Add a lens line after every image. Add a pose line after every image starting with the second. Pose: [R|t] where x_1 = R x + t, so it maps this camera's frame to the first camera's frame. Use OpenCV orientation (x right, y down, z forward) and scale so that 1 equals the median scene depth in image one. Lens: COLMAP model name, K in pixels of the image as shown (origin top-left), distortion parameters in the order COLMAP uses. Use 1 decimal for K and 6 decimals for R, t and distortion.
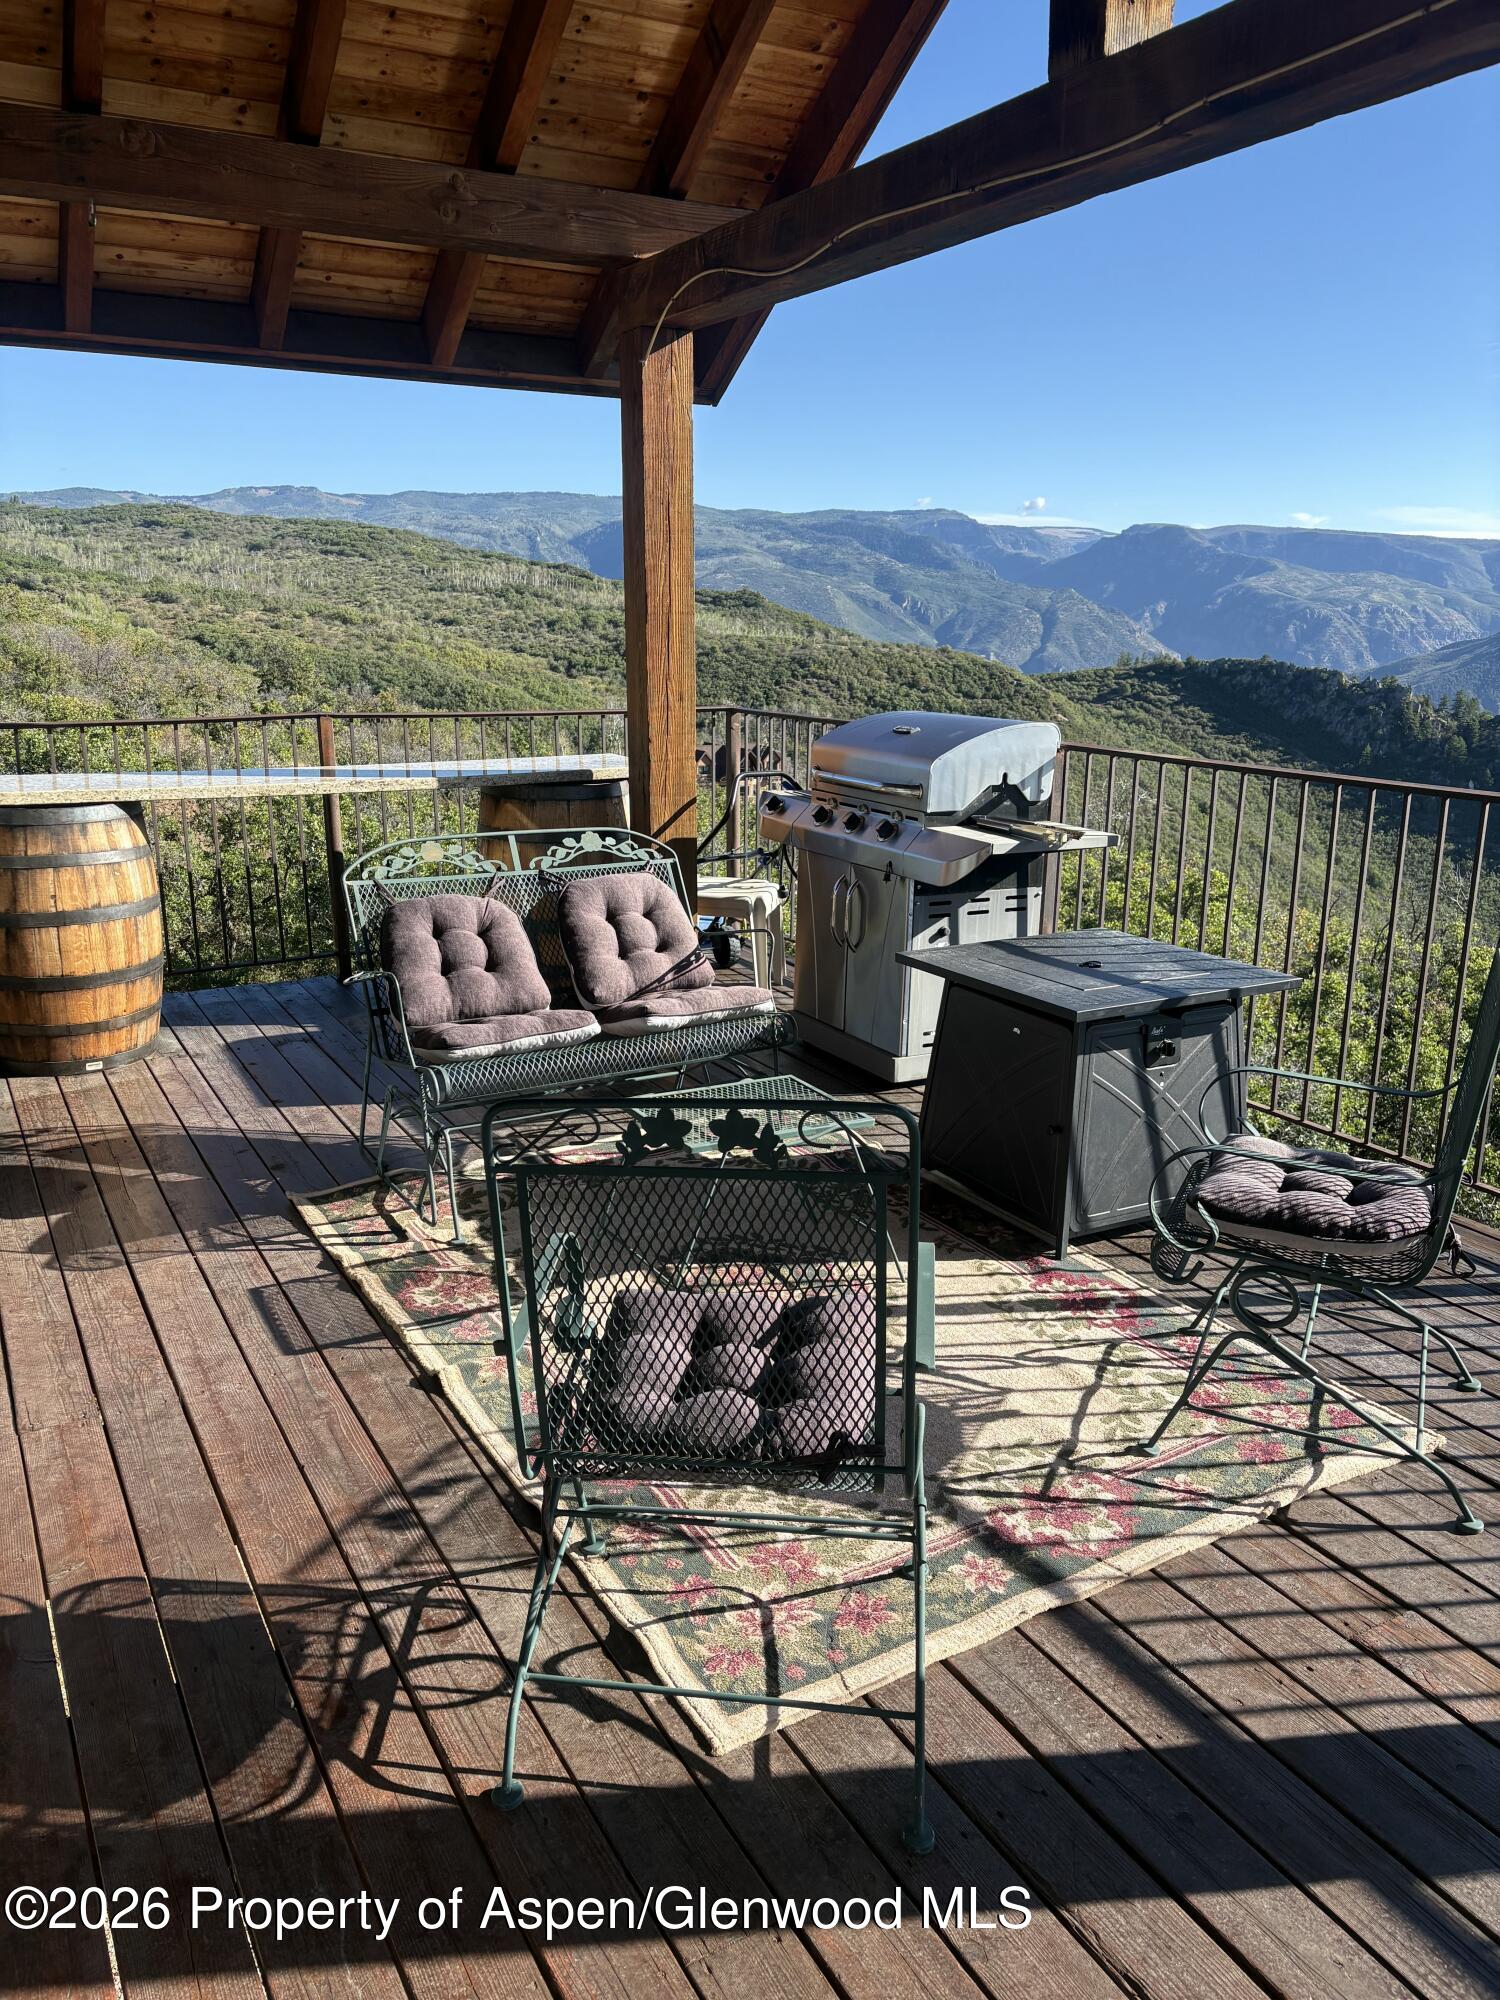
lens RADIAL K [[1530.6, 0, 750.0], [0, 1530.6, 1000.0], [0, 0, 1]] dist [0.007159, 0.000981]
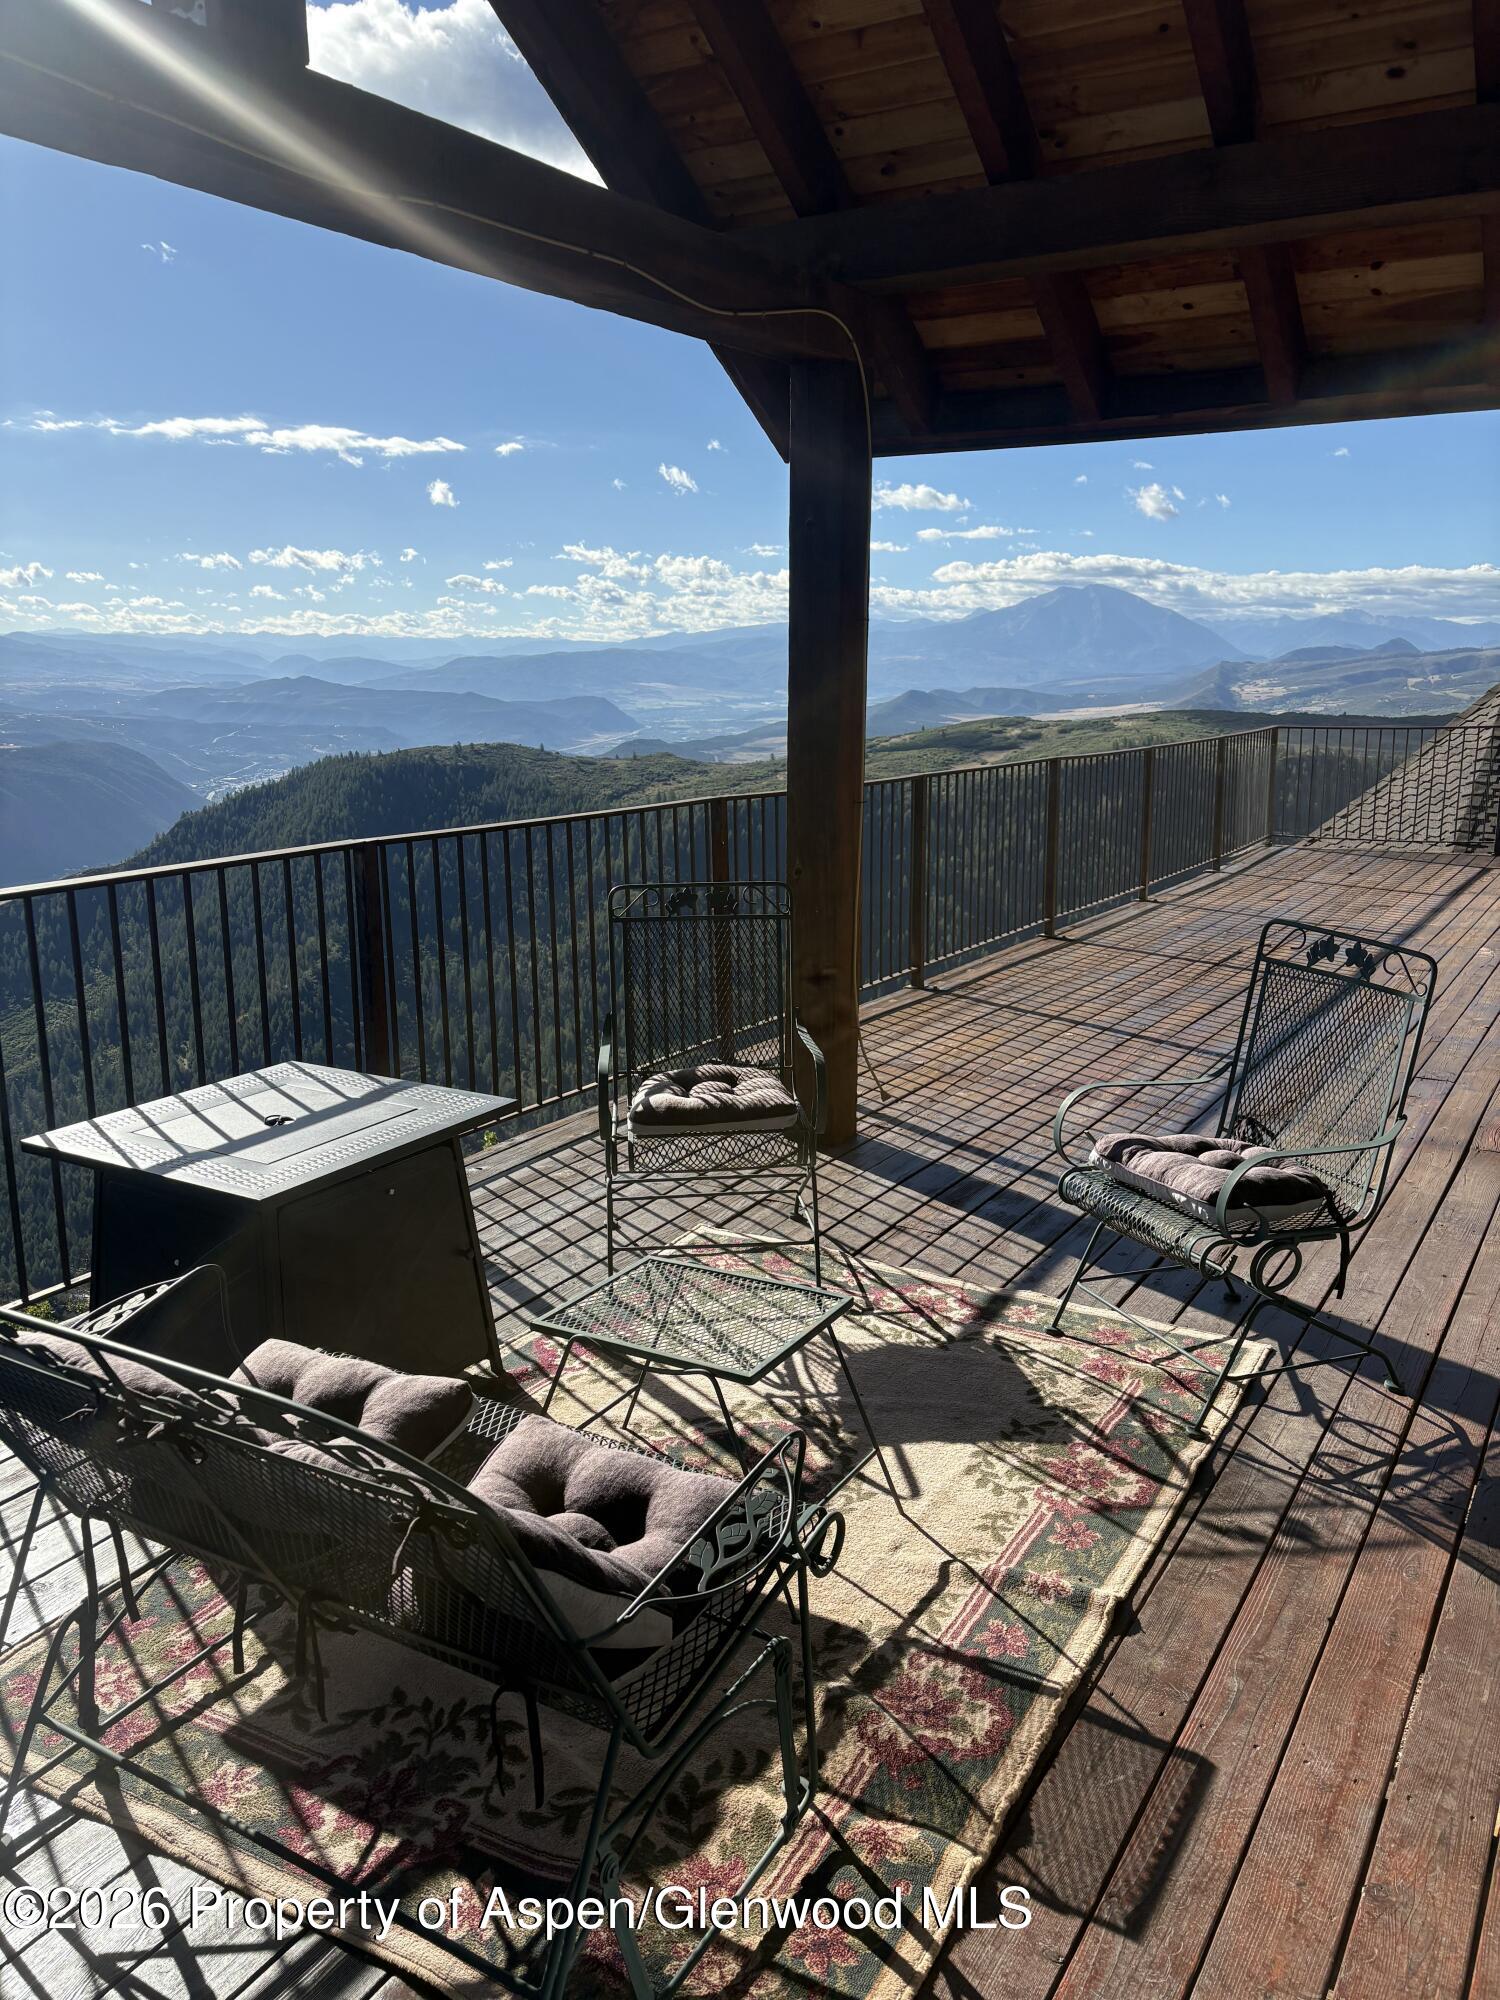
lens RADIAL K [[1530.6, 0, 750.0], [0, 1530.6, 1000.0], [0, 0, 1]] dist [0.007159, 0.000981]
pose [[-0.491448, -0.191229, 0.849653, -0.883194], [0.229246, 0.912786, 0.338037, -0.451211], [-0.840193, 0.360907, -0.404749, 1.624061]]
